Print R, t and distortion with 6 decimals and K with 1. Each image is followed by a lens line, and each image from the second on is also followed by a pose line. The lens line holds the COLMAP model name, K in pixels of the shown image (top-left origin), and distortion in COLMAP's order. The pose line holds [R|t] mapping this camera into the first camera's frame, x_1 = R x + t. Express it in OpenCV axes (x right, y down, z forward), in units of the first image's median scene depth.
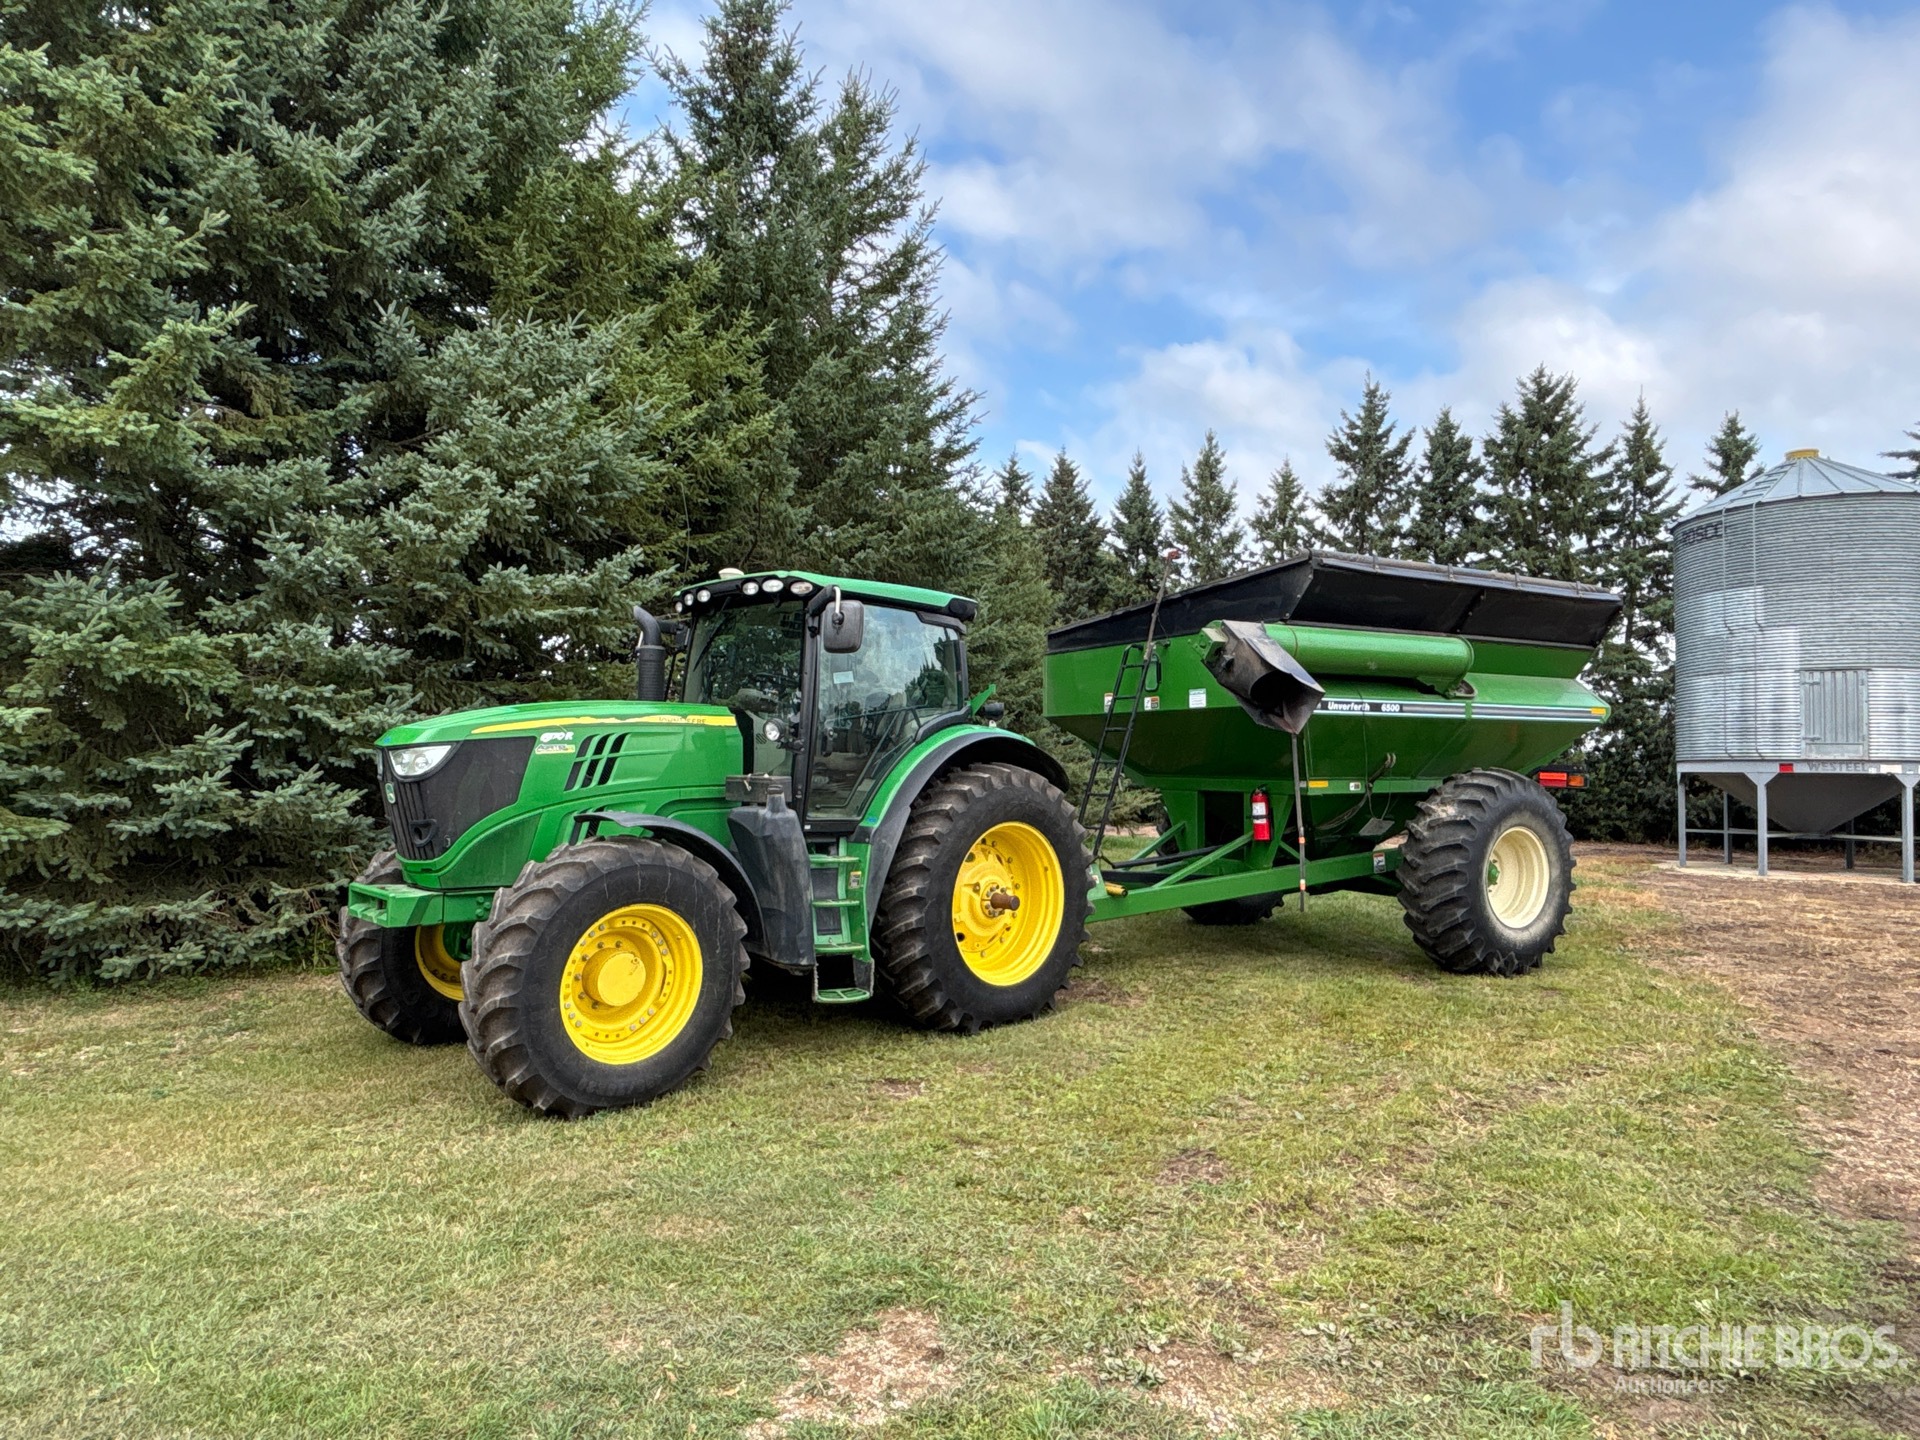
lens RADIAL K [[1452.3, 0, 978.2], [0, 1452.3, 715.8], [0, 0, 1]] dist [0.047089, -0.041439]
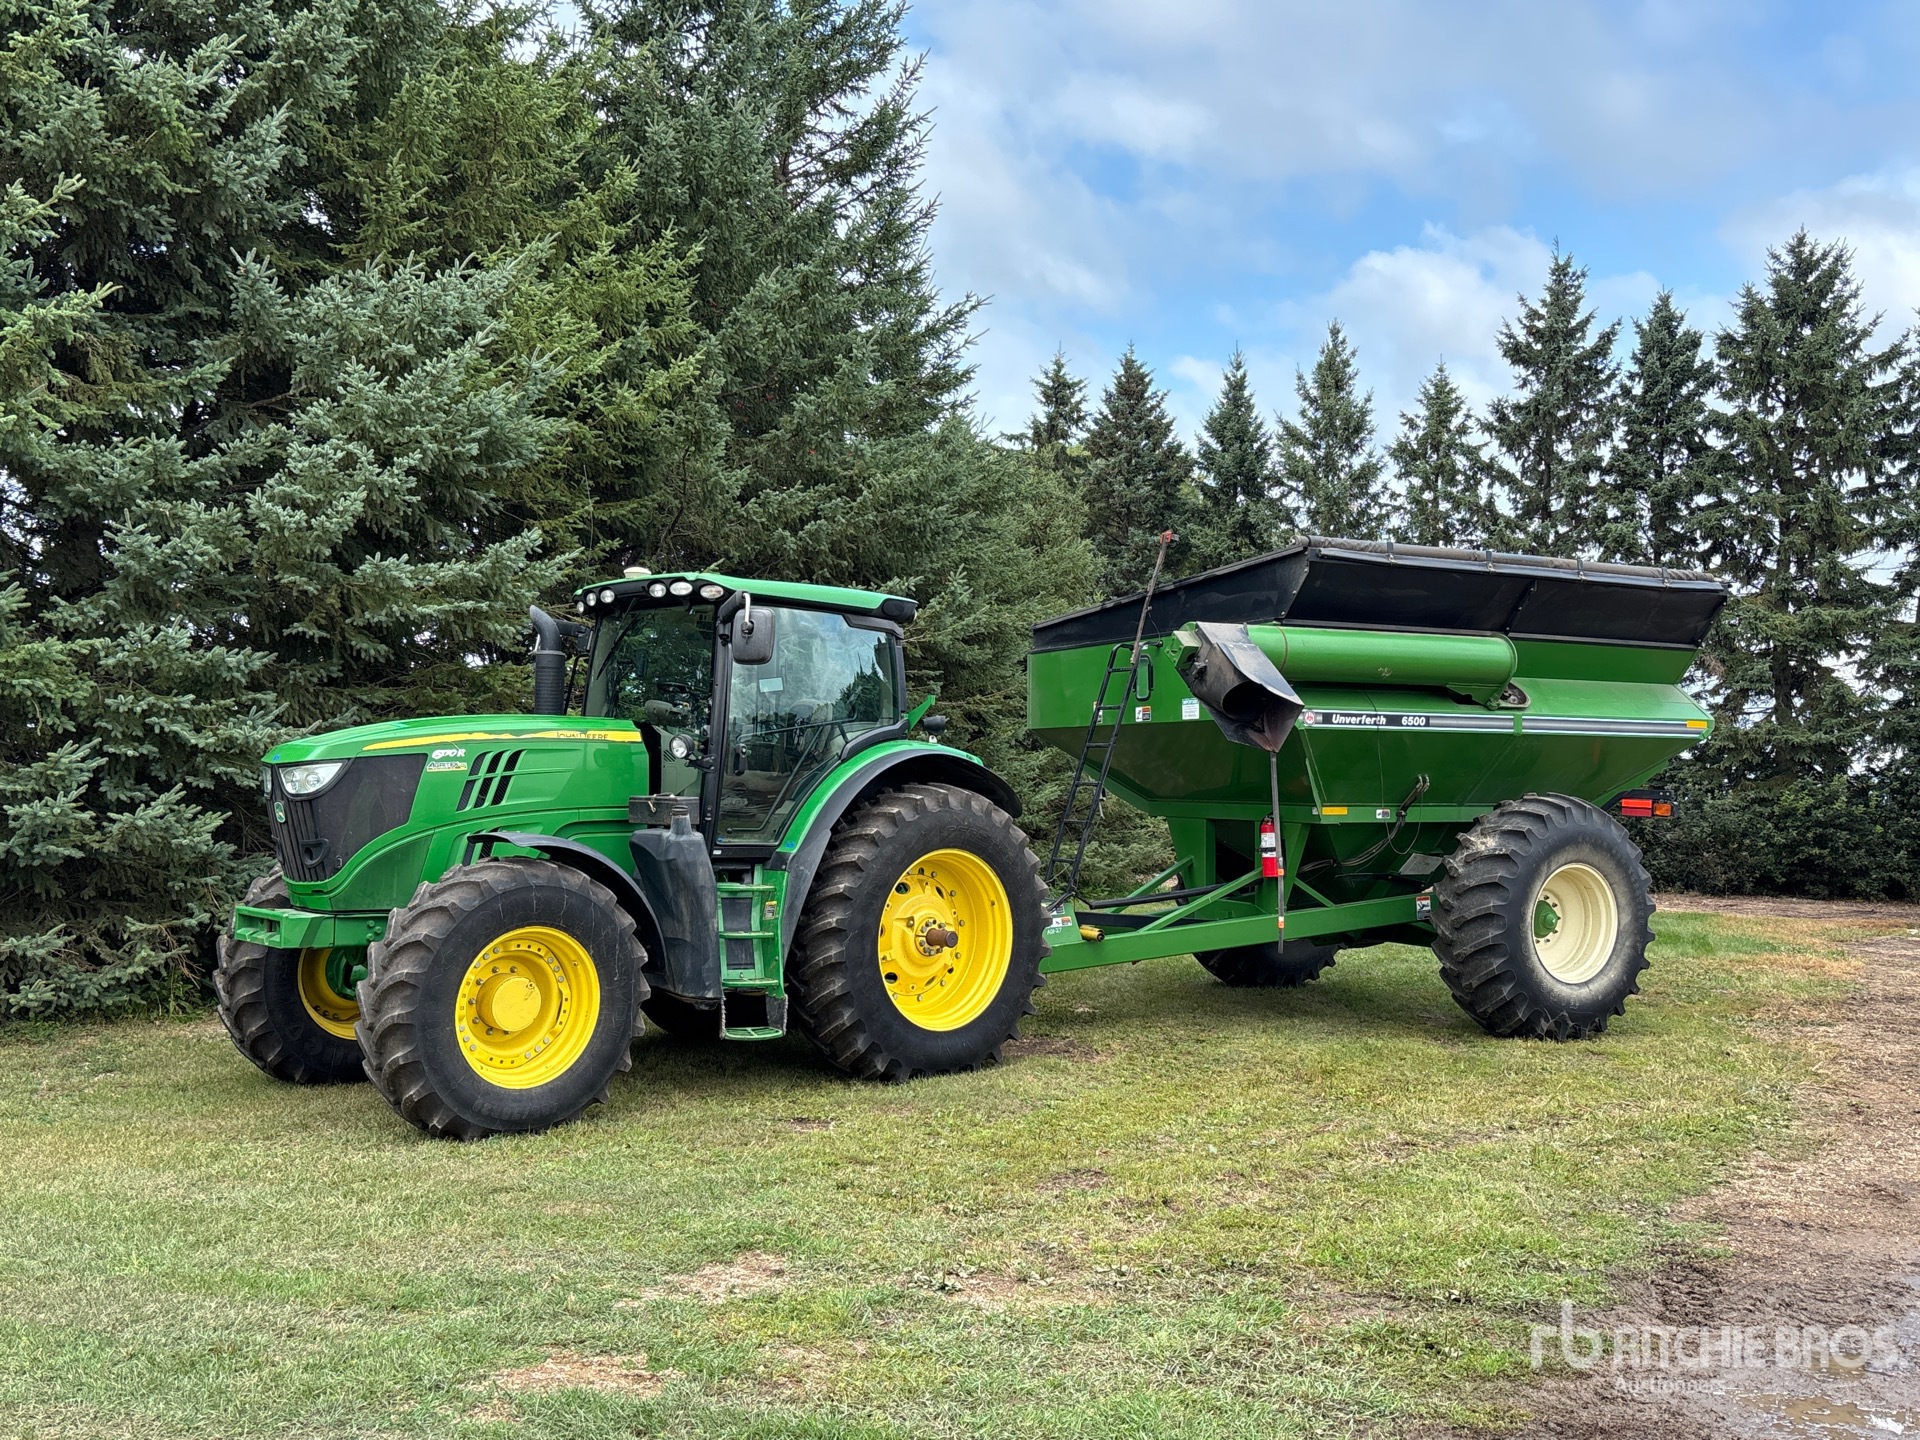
lens RADIAL K [[2344.9, 0, 993.9], [0, 2344.9, 713.0], [0, 0, 1]] dist [0.120918, -0.104122]
pose [[0.999291, 0.001763, -0.037608, 0.093886], [-0.001804, 0.999998, -0.001032, -0.008545], [0.037606, 0.001099, 0.999292, -0.397341]]
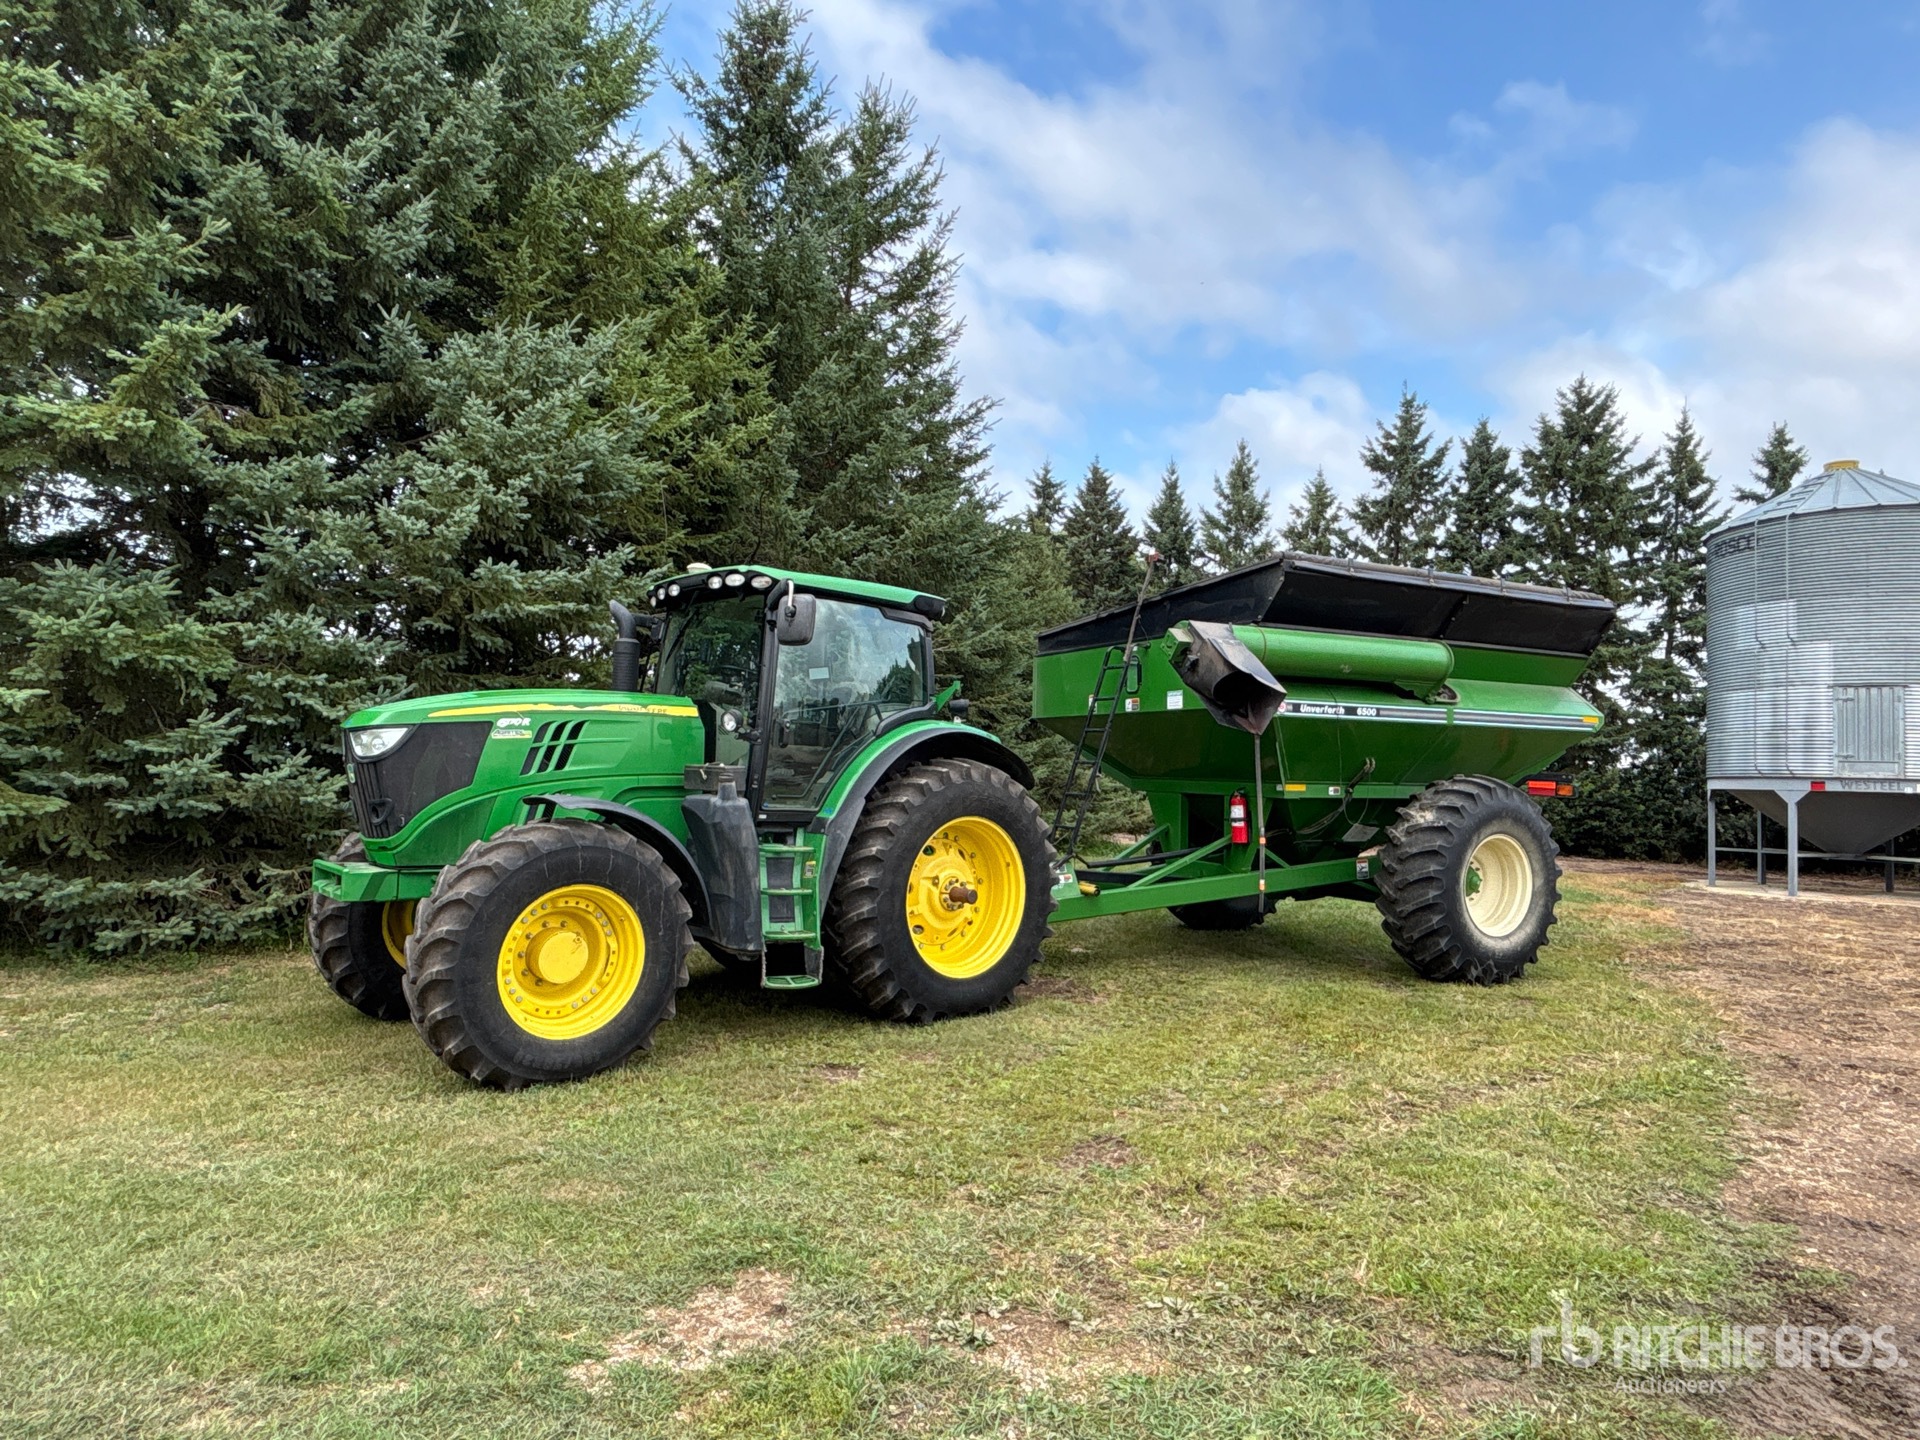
lens RADIAL K [[1457.5, 0, 966.1], [0, 1457.5, 715.7], [0, 0, 1]] dist [0.040564, -0.037524]
pose [[0.998509, 0.014429, -0.052651, 0.064629], [-0.014918, 0.999849, -0.008905, 0.010724], [0.052515, 0.009677, 0.998573, -0.012083]]
